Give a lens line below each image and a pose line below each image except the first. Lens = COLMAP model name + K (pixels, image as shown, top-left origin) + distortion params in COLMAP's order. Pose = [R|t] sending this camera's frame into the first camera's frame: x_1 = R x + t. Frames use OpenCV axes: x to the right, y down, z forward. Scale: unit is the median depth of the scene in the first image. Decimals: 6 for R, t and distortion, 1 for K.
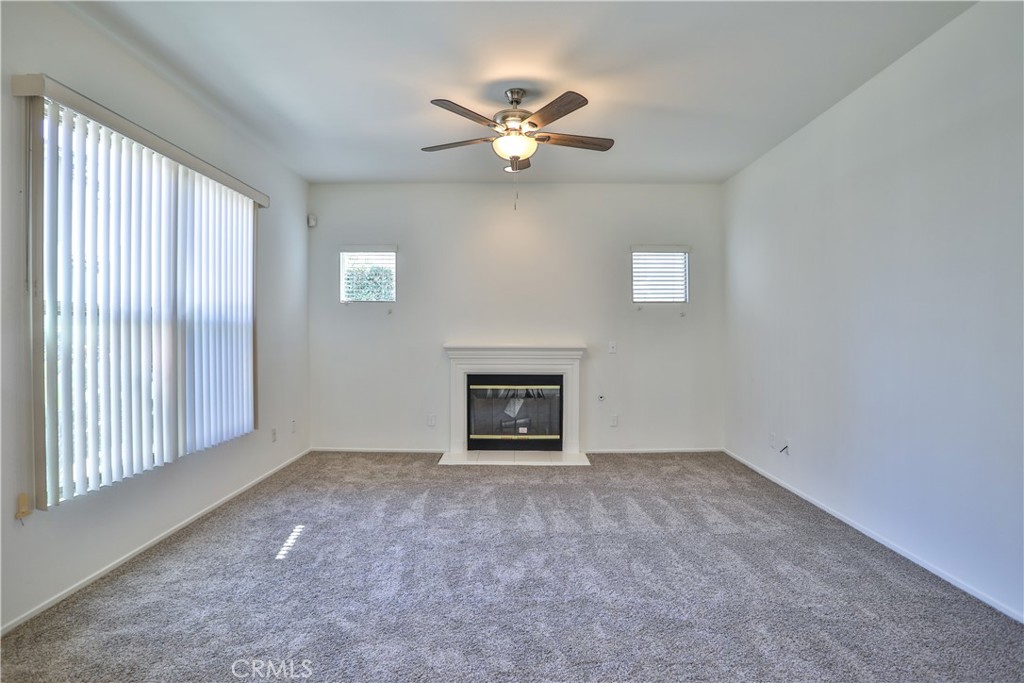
lens RADIAL K [[535.9, 0, 510.6], [0, 535.9, 333.3], [0, 0, 1]] dist [-0.062477, 0.030671]
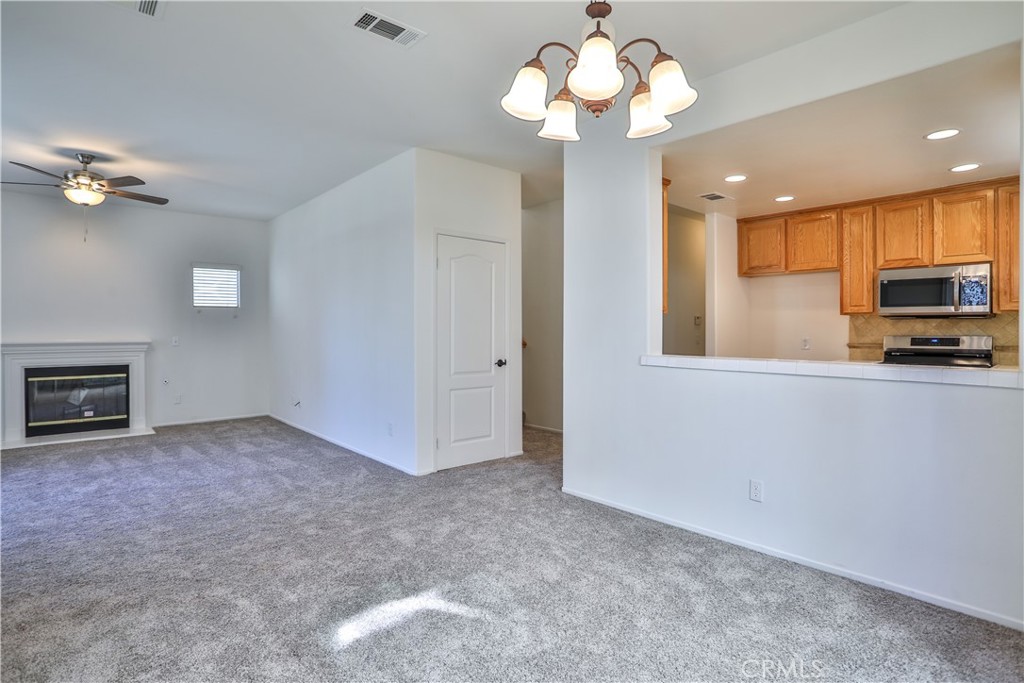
lens RADIAL K [[535.9, 0, 510.6], [0, 535.9, 333.3], [0, 0, 1]] dist [-0.062477, 0.030671]
pose [[0.751900, -0.006376, 0.659246, -0.033738], [0.002372, 0.999973, 0.006966, -0.000097], [-0.659273, -0.003674, 0.751895, -0.472148]]
